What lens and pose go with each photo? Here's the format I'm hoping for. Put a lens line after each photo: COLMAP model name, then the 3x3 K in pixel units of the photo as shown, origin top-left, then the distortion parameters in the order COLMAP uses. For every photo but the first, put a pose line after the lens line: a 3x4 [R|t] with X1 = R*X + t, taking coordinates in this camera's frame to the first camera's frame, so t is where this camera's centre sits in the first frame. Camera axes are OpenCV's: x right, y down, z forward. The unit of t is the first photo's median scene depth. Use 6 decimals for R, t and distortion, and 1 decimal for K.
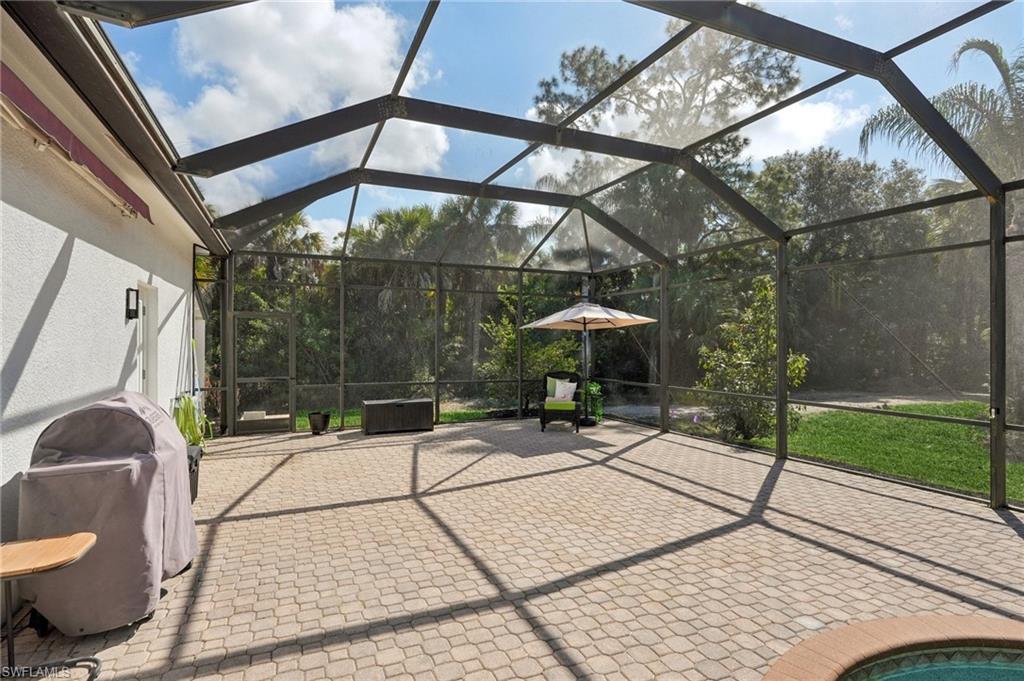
lens RADIAL K [[526.5, 0, 512.0], [0, 526.5, 340.5], [0, 0, 1]] dist [-0.002974, -0.001024]
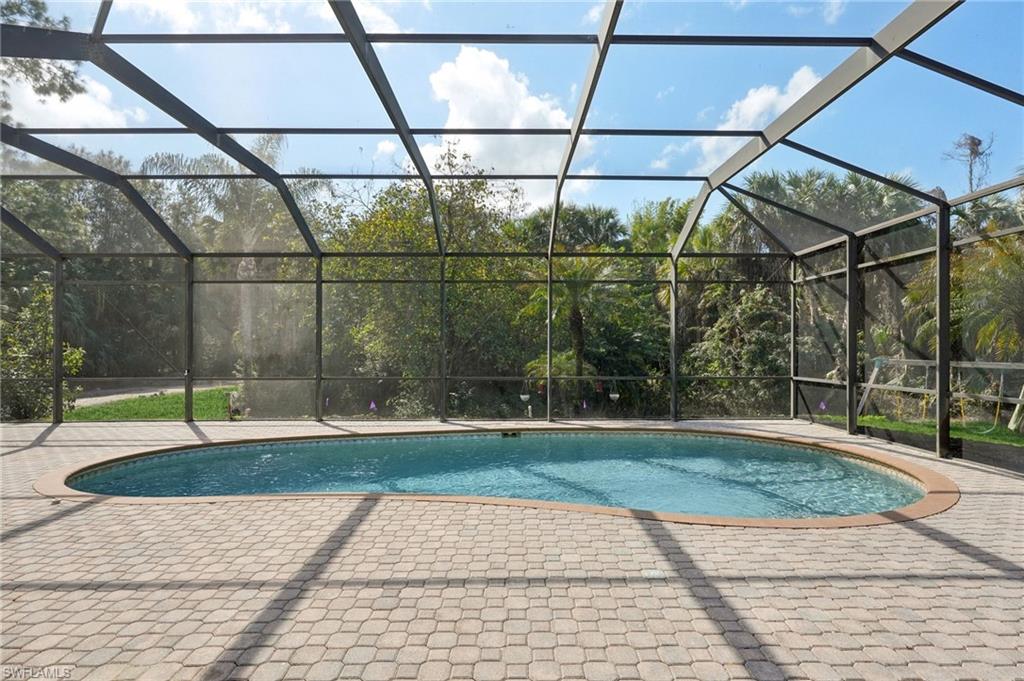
lens RADIAL K [[526.5, 0, 512.0], [0, 526.5, 340.5], [0, 0, 1]] dist [-0.002974, -0.001024]
pose [[0.383767, 0.005015, 0.923416, -0.179419], [0.000364, 0.999984, -0.005582, 0.015202], [-0.923430, 0.002478, 0.383759, -0.374528]]
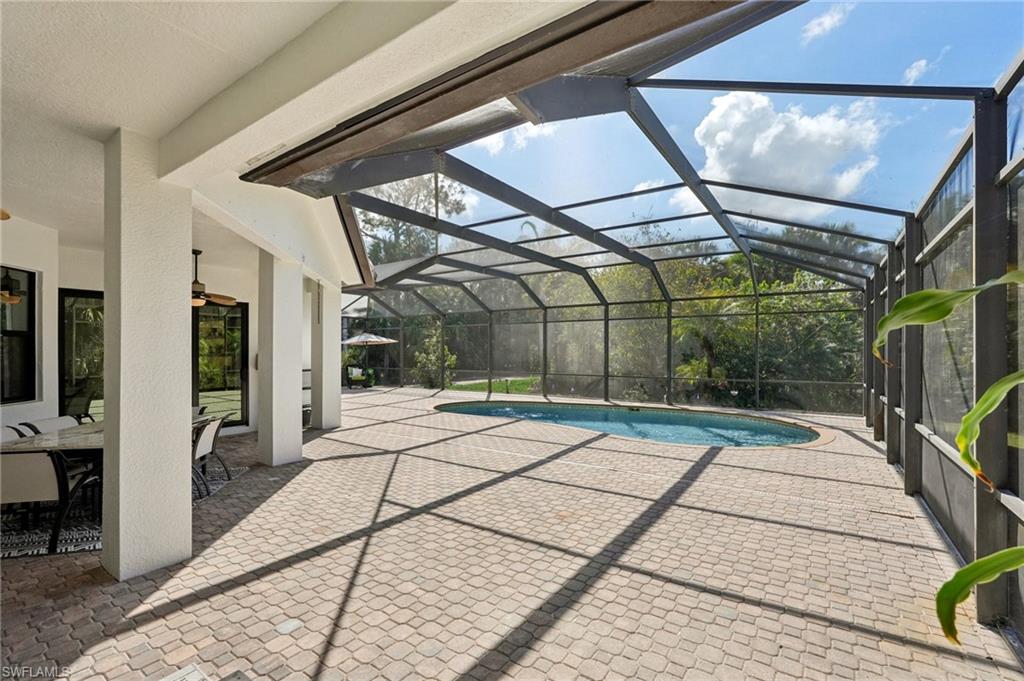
lens RADIAL K [[450.4, 0, 512.3], [0, 450.4, 345.4], [0, 0, 1]] dist [-0.014129, 0.008209]
pose [[0.837504, 0.007588, 0.546379, -0.362613], [-0.003307, 0.999956, -0.008818, -0.002967], [-0.546421, 0.005578, 0.837492, -0.876807]]
